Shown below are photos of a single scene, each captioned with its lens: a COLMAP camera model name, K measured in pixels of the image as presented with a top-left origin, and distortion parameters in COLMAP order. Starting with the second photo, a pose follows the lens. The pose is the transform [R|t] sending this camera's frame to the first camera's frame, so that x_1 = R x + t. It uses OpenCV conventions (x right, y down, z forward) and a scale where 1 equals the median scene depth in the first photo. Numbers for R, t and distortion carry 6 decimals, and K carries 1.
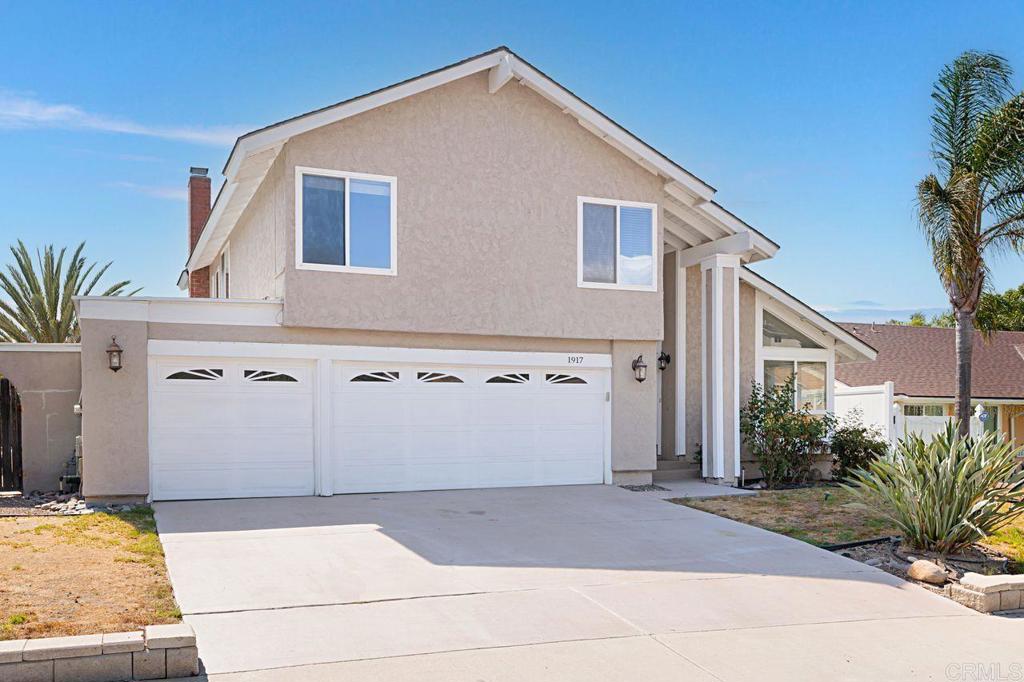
lens RADIAL K [[1008.9, 0, 510.2], [0, 1008.9, 435.3], [0, 0, 1]] dist [0.011564, -0.000055]
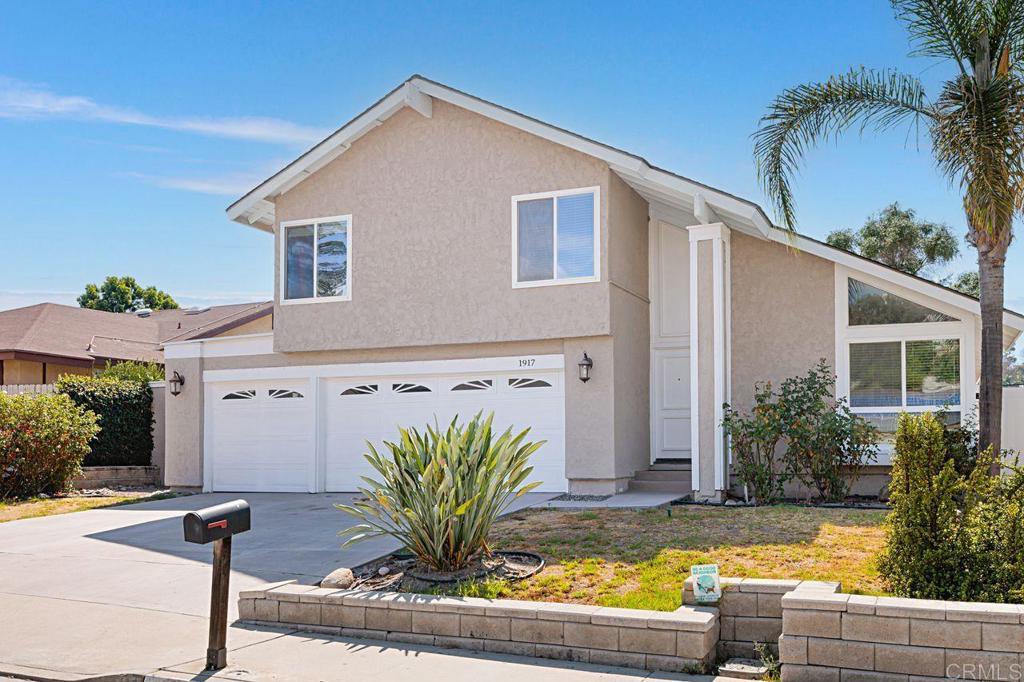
lens RADIAL K [[975.5, 0, 513.3], [0, 975.5, 413.4], [0, 0, 1]] dist [0.004310, 0.000285]
pose [[0.684250, -0.027804, -0.728718, 0.778255], [-0.001084, 0.999233, -0.039143, 0.010908], [0.729247, 0.027573, 0.683695, 0.372647]]
